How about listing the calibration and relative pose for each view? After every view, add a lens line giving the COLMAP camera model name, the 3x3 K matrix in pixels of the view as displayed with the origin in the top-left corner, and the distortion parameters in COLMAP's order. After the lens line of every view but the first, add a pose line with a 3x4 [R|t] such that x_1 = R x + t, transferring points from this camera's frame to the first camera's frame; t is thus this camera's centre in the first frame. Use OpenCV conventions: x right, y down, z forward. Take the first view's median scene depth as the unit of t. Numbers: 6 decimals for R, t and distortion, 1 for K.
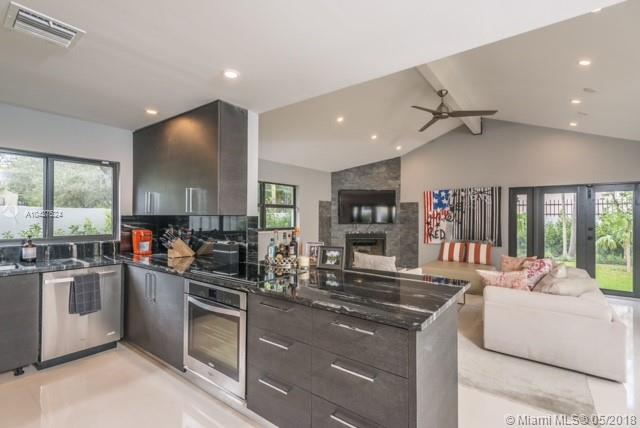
lens RADIAL K [[297.0, 0, 319.2], [0, 297.0, 215.2], [0, 0, 1]] dist [-0.000316, -0.001377]
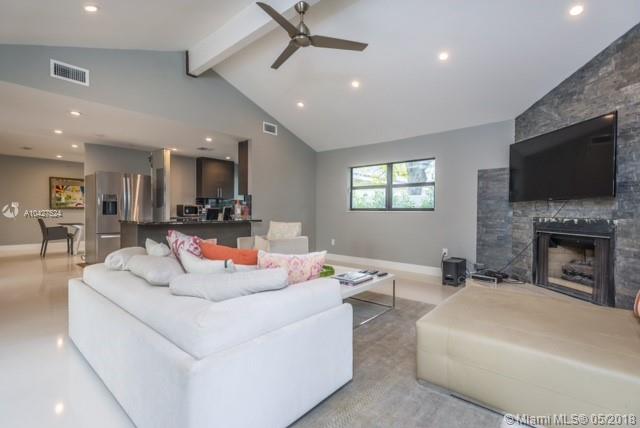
lens RADIAL K [[297.0, 0, 320.1], [0, 297.0, 212.7], [0, 0, 1]] dist [-0.000316, -0.001377]
pose [[-0.082416, 0.005220, -0.996584, 0.690147], [0.008916, 0.999950, 0.004500, 0.041461], [0.996558, -0.008515, -0.082458, 0.672793]]
